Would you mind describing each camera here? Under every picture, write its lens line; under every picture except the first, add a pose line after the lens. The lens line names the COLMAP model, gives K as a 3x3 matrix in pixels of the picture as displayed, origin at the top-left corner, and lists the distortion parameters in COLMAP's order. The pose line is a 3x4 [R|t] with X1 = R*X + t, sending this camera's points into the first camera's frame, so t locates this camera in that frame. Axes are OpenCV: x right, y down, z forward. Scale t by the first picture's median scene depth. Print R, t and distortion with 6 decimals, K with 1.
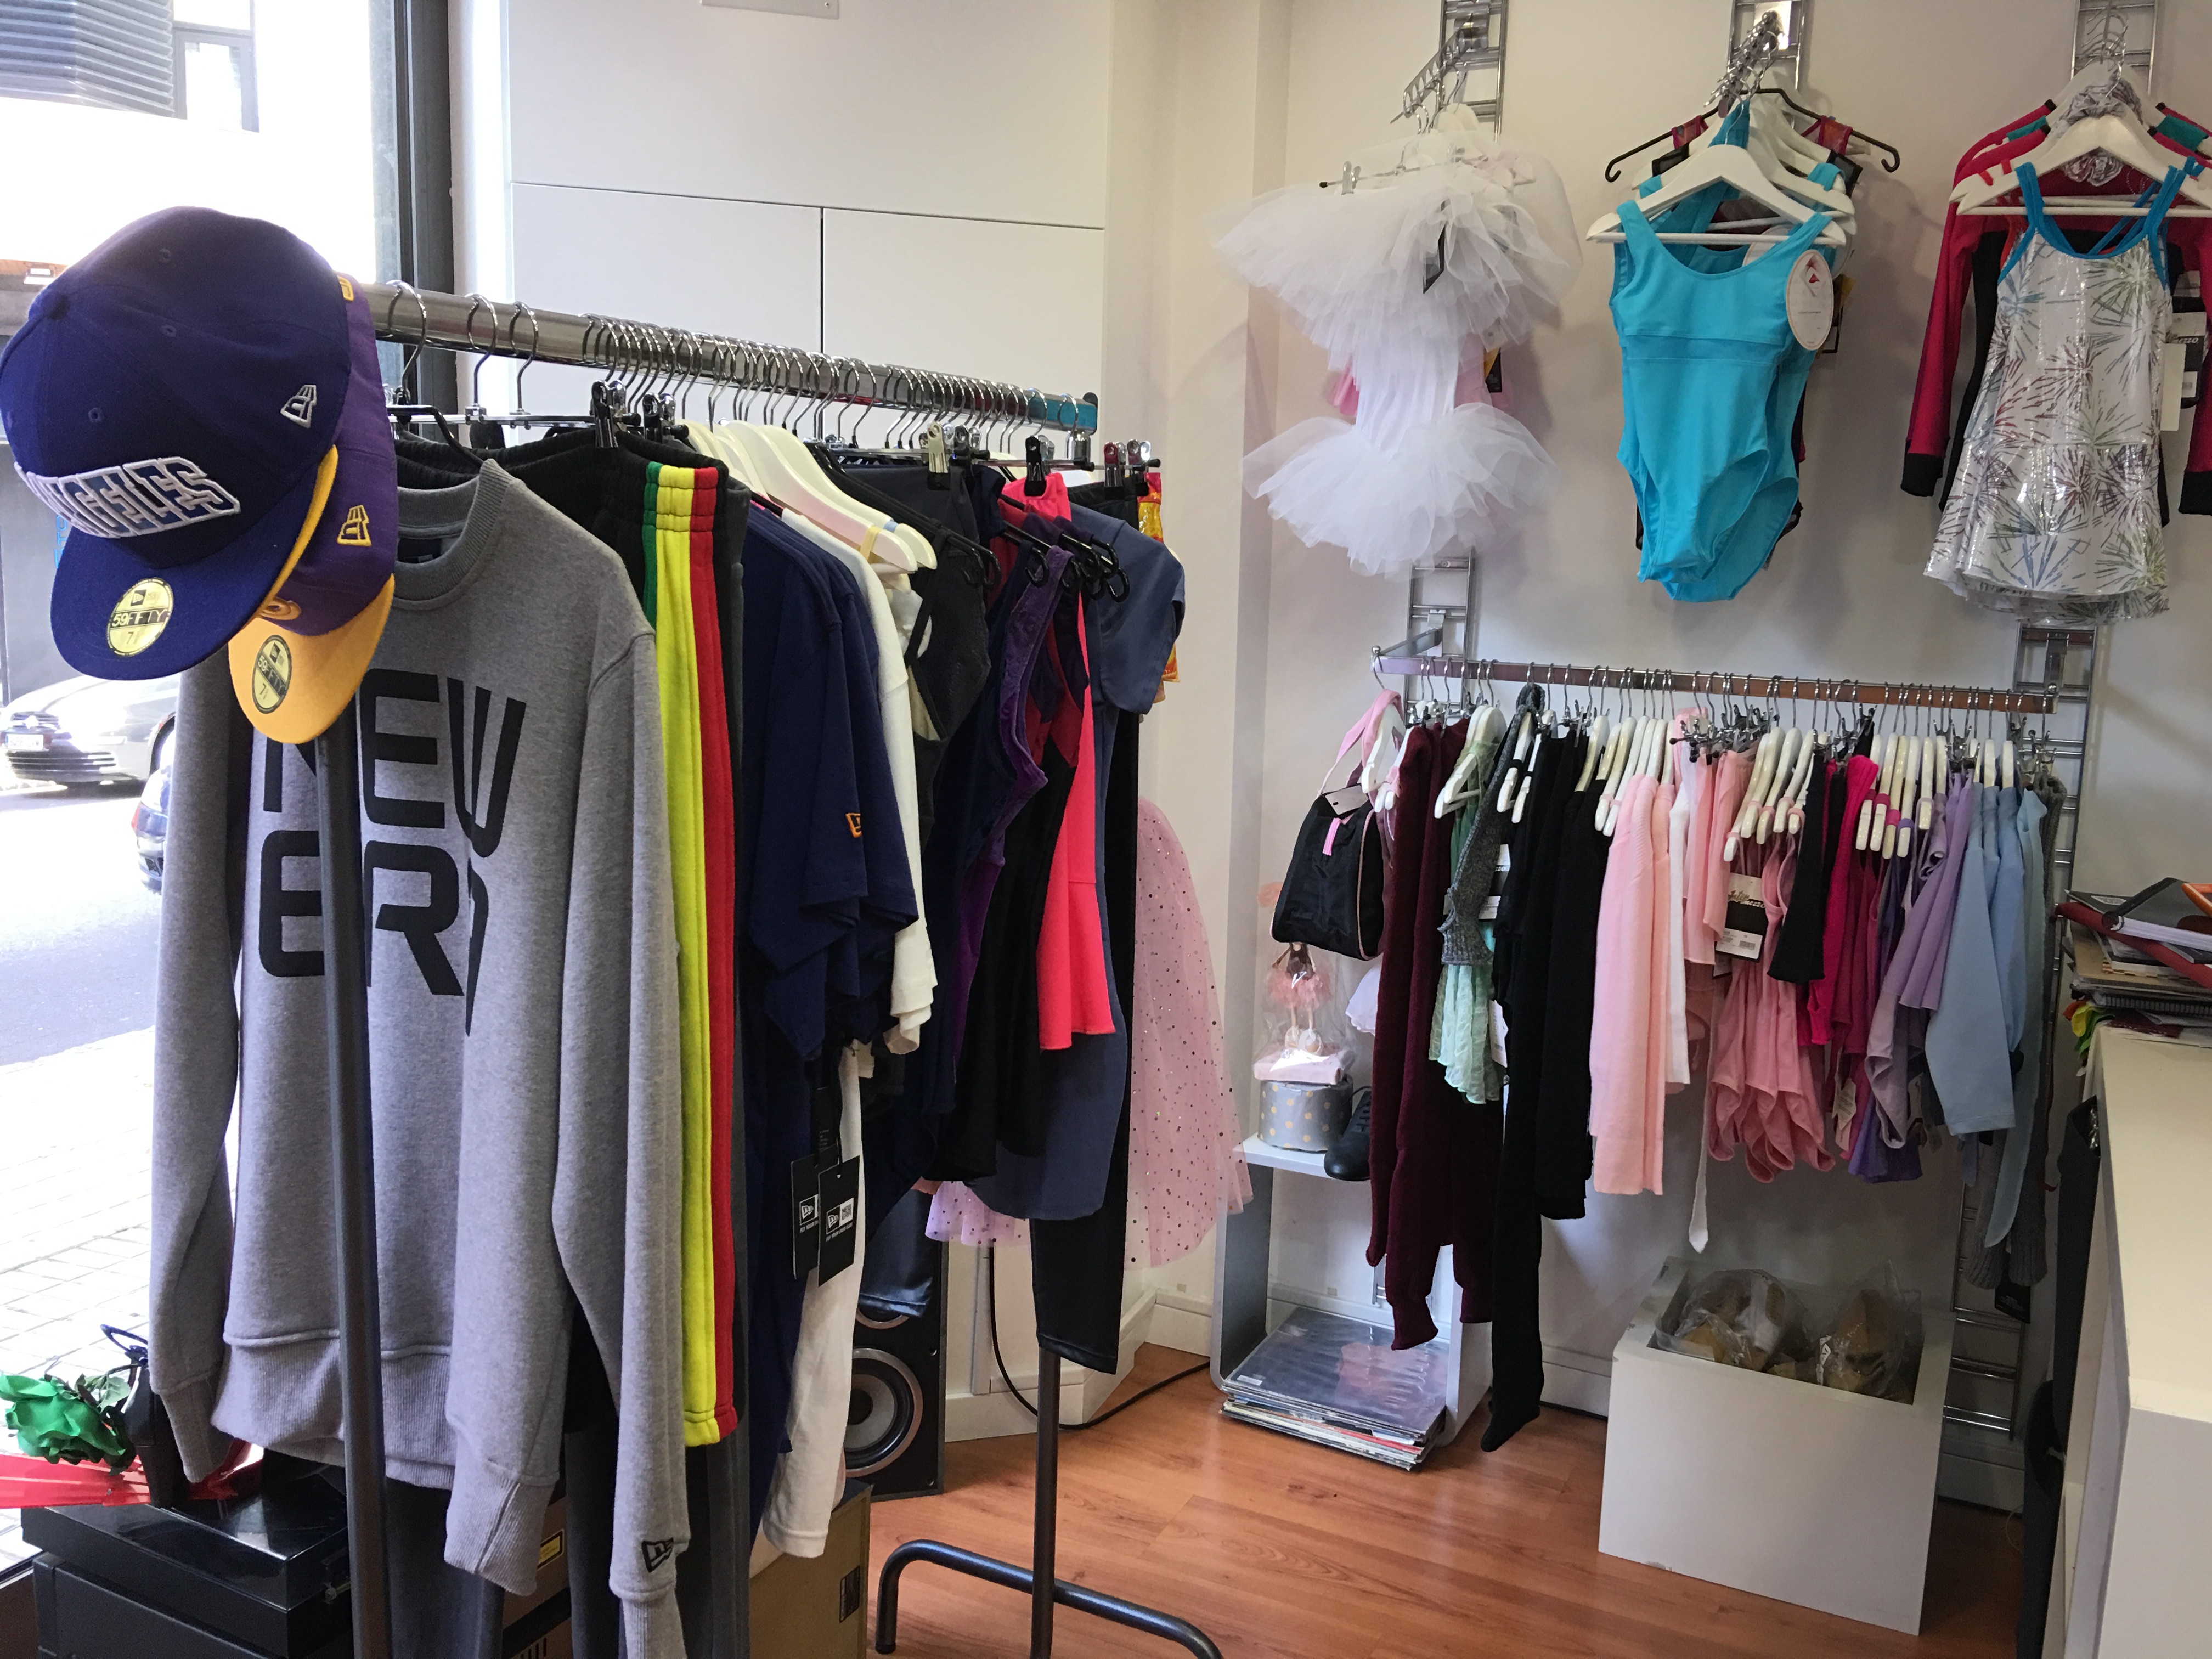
lens RADIAL K [[1903.3, 0, 1106.0], [0, 1903.3, 829.5], [0, 0, 1]] dist [0.076931, -0.138406]
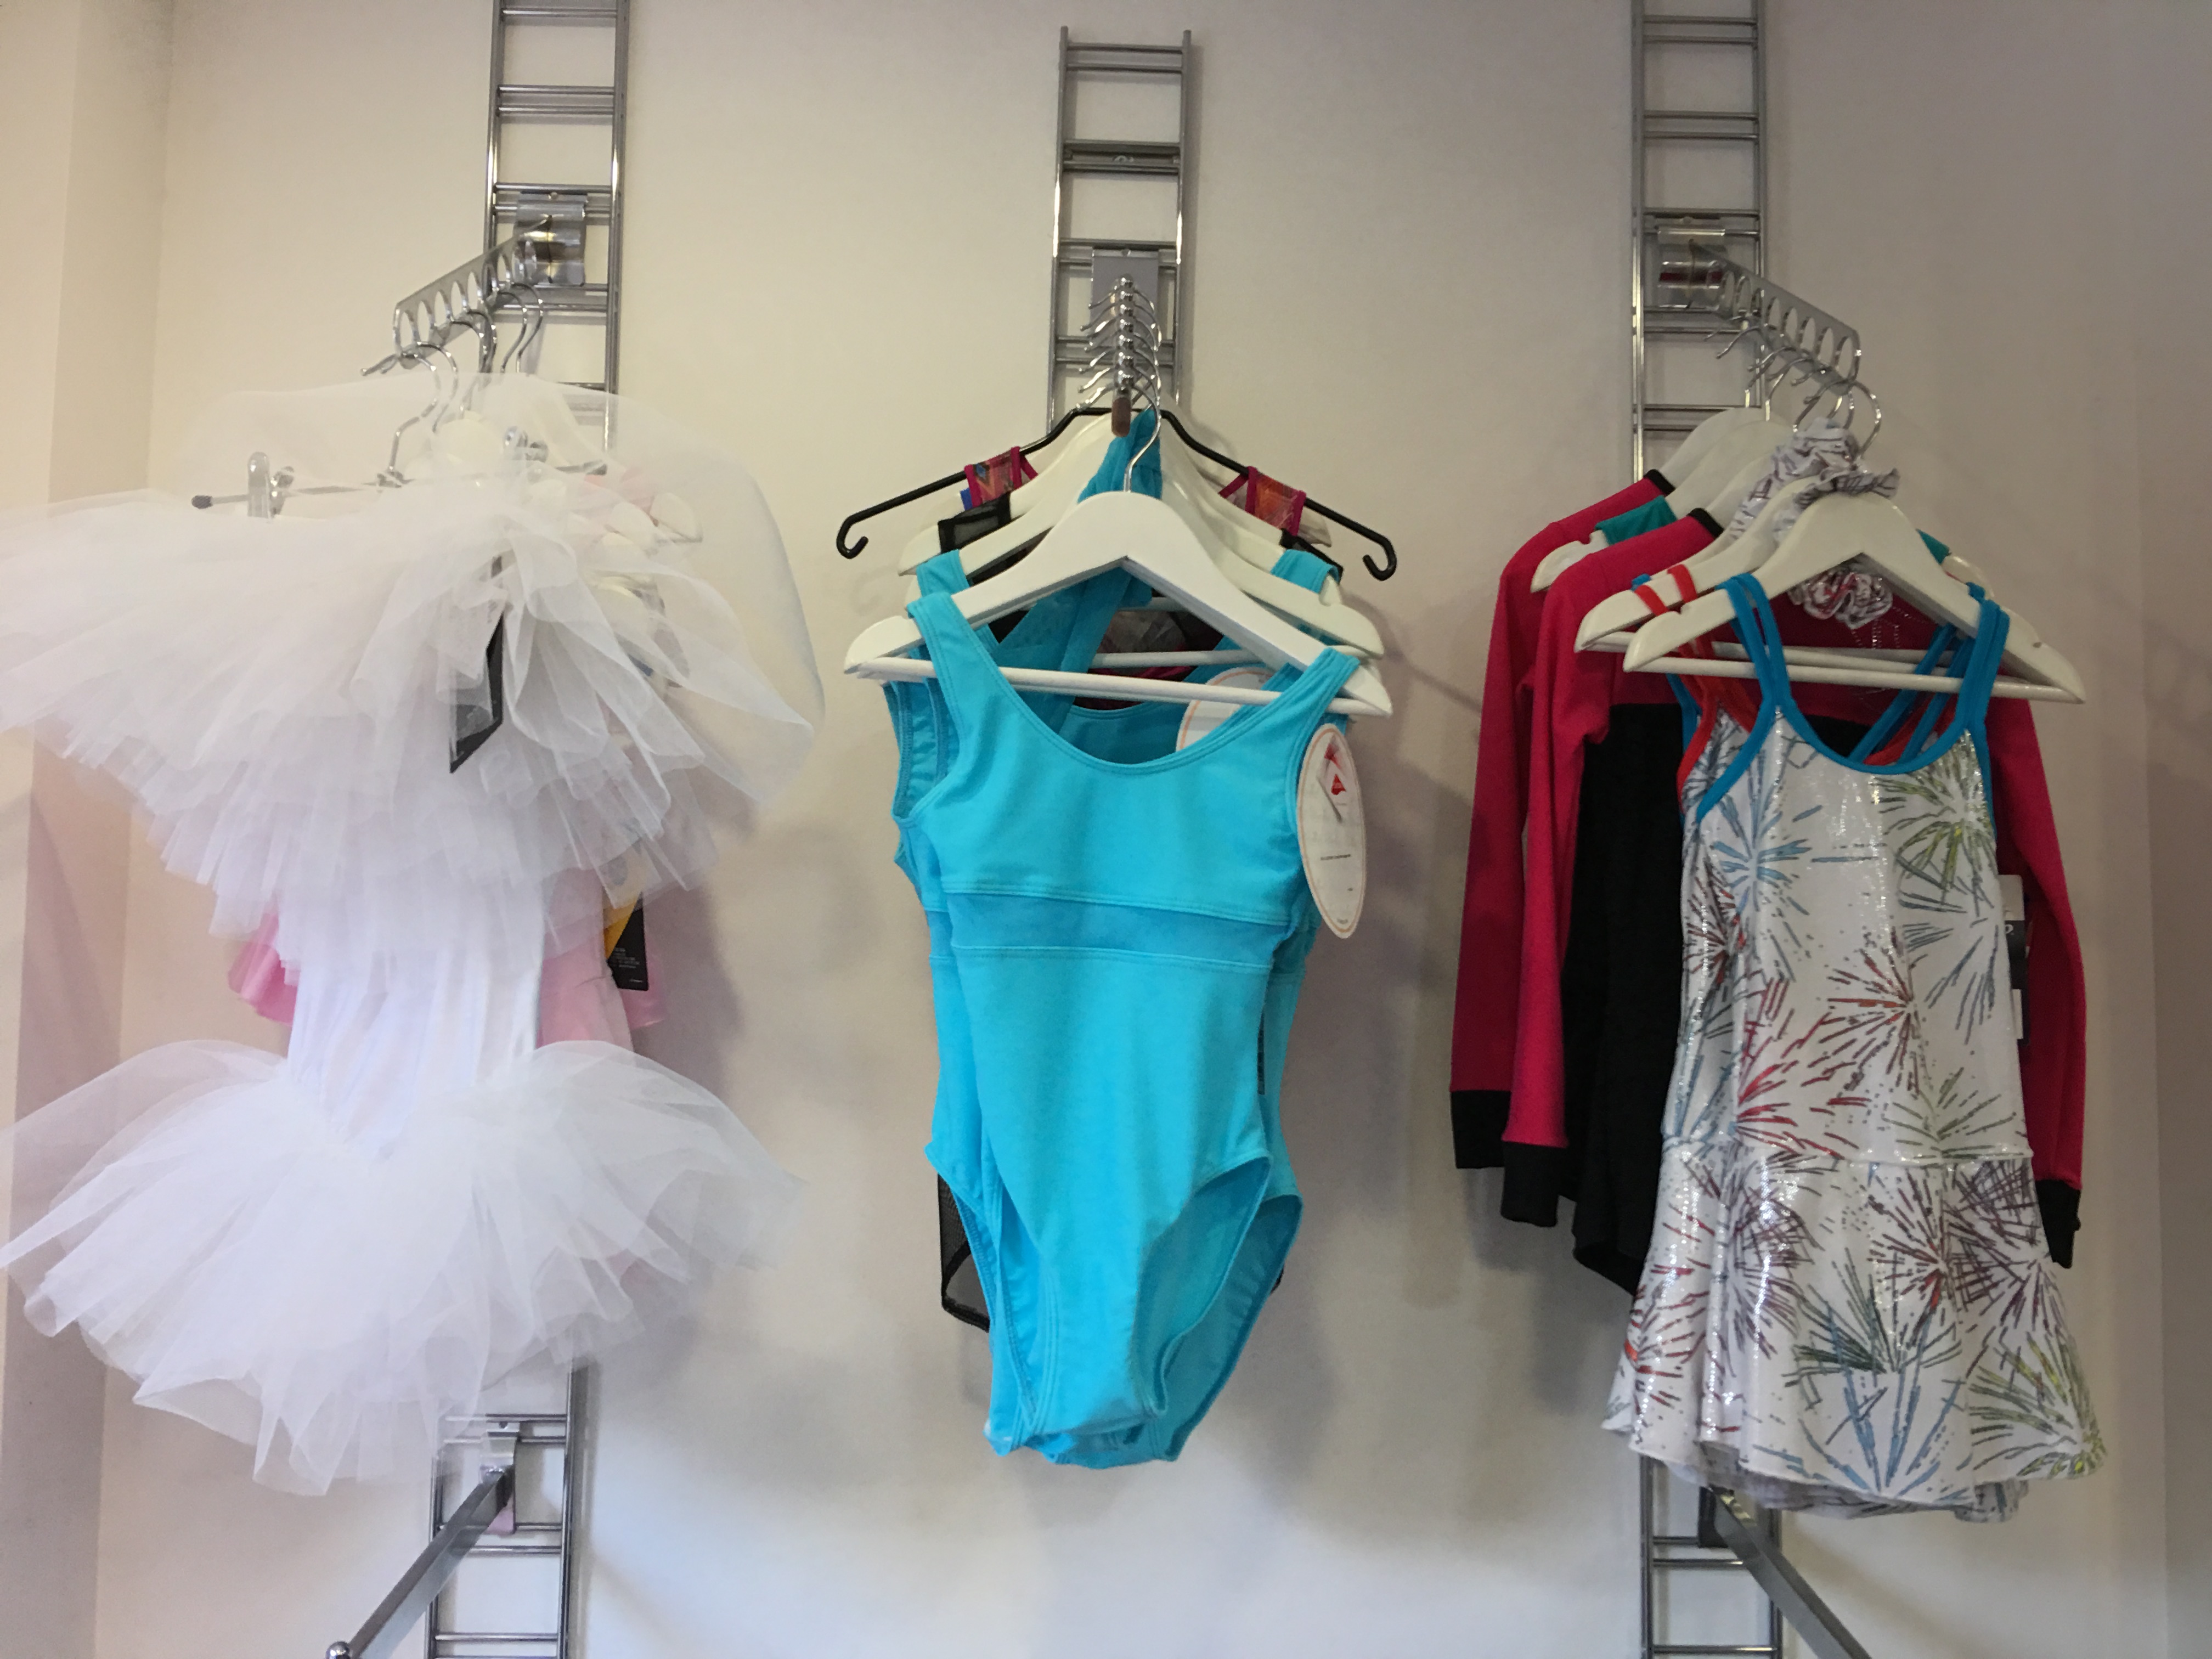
lens RADIAL K [[1903.3, 0, 1106.0], [0, 1903.3, 829.5], [0, 0, 1]] dist [0.076931, -0.138406]
pose [[0.889777, 0.019358, 0.455985, 0.109423], [0.073235, 0.980098, -0.184514, -0.191710], [-0.450482, 0.197570, 0.870650, 0.616682]]
